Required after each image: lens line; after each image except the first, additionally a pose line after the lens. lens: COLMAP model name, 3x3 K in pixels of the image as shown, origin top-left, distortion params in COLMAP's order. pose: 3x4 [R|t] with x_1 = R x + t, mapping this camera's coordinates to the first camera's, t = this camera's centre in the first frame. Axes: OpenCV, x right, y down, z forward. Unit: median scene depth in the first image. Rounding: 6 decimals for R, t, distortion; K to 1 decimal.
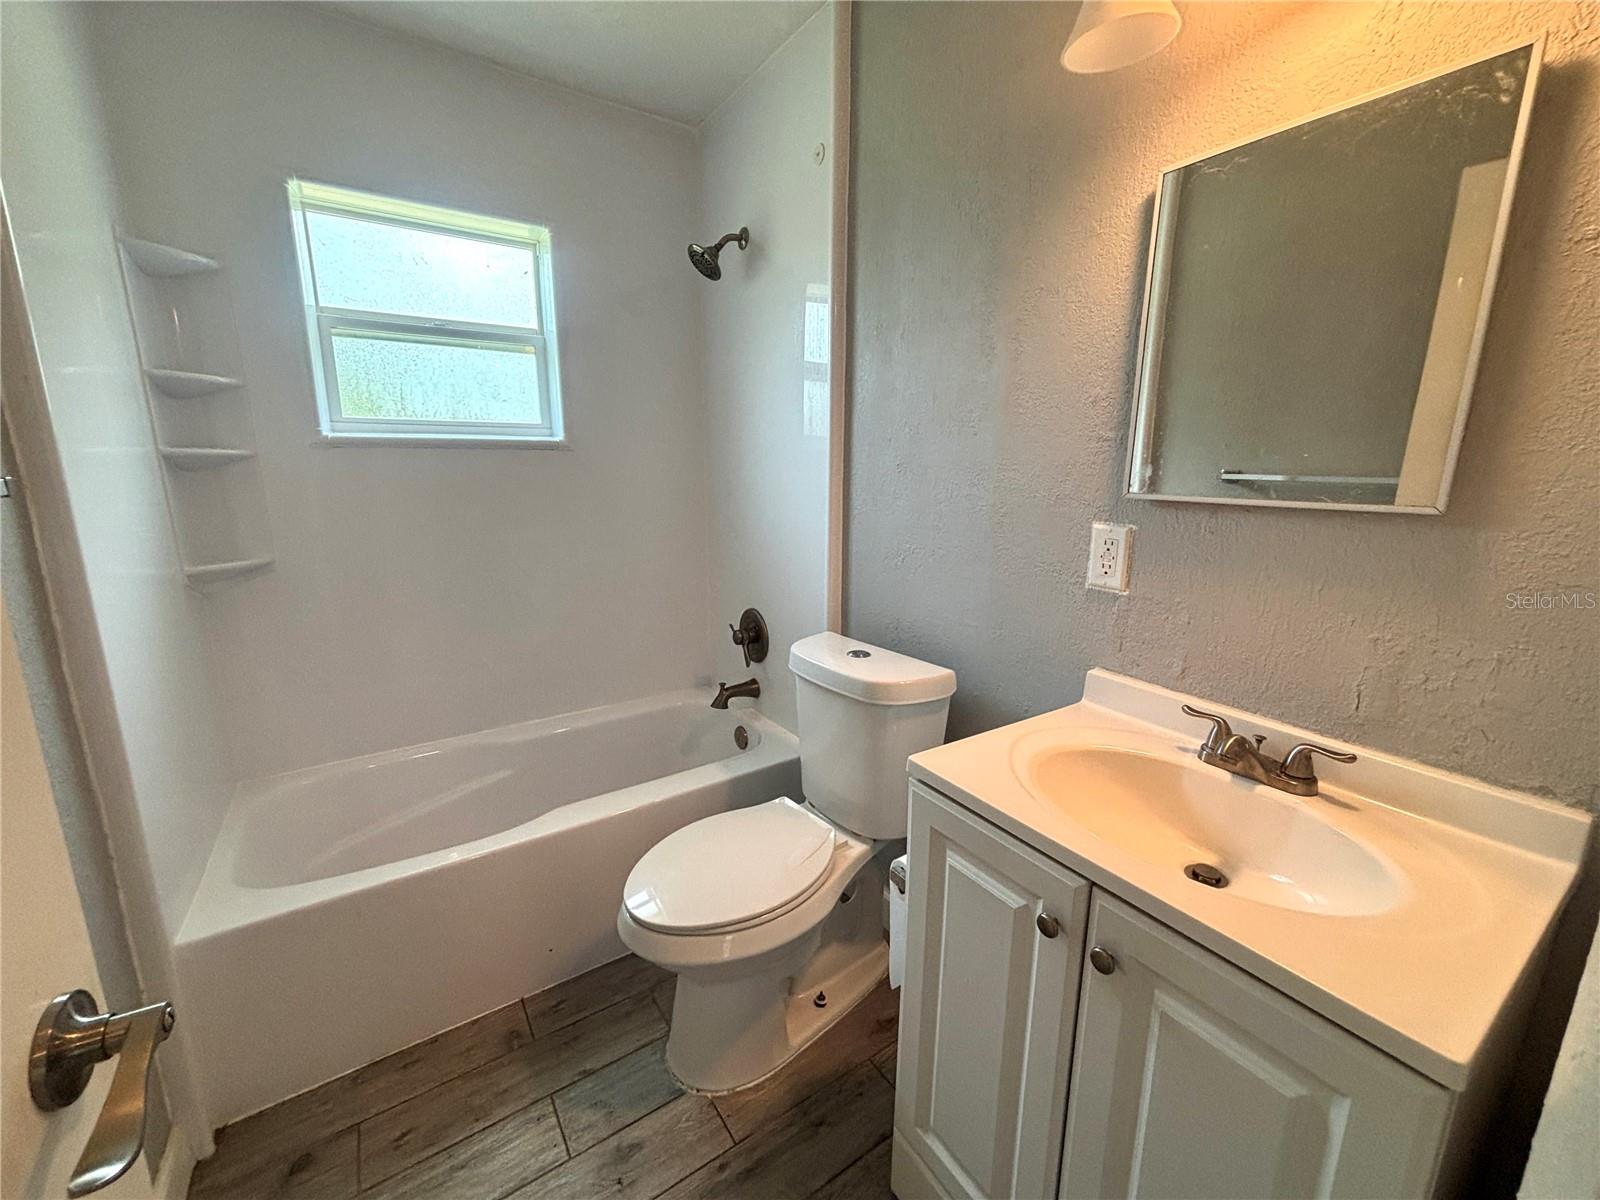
lens RADIAL K [[638.4, 0, 800.0], [0, 638.4, 600.0], [0, 0, 1]] dist [0.002142, 0.000272]
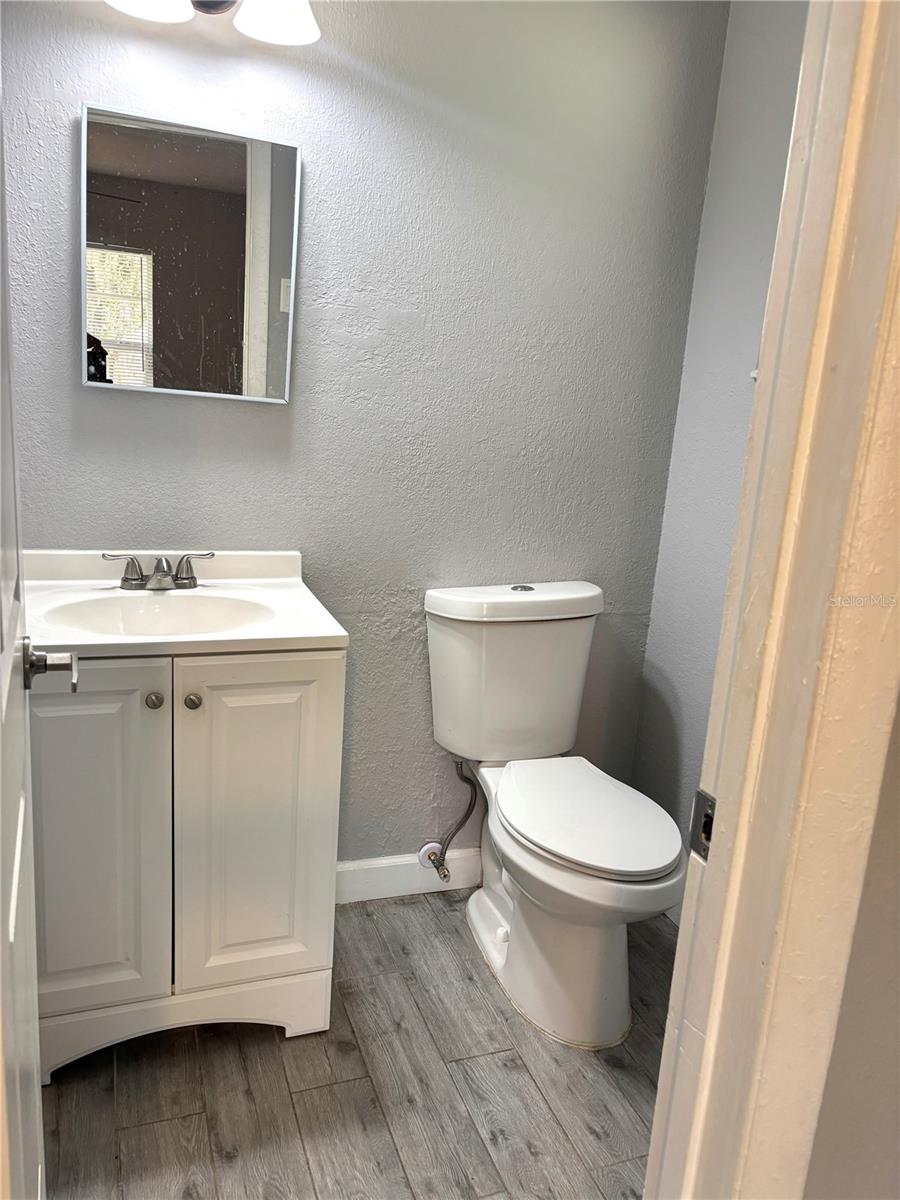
lens RADIAL K [[887.5, 0, 450.0], [0, 887.5, 600.0], [0, 0, 1]] dist [0.000172, 0.000219]
pose [[0.216431, -0.211999, 0.953003, -1.123900], [0.139337, 0.972854, 0.184771, 0.025719], [-0.966304, 0.092798, 0.240095, -0.095117]]
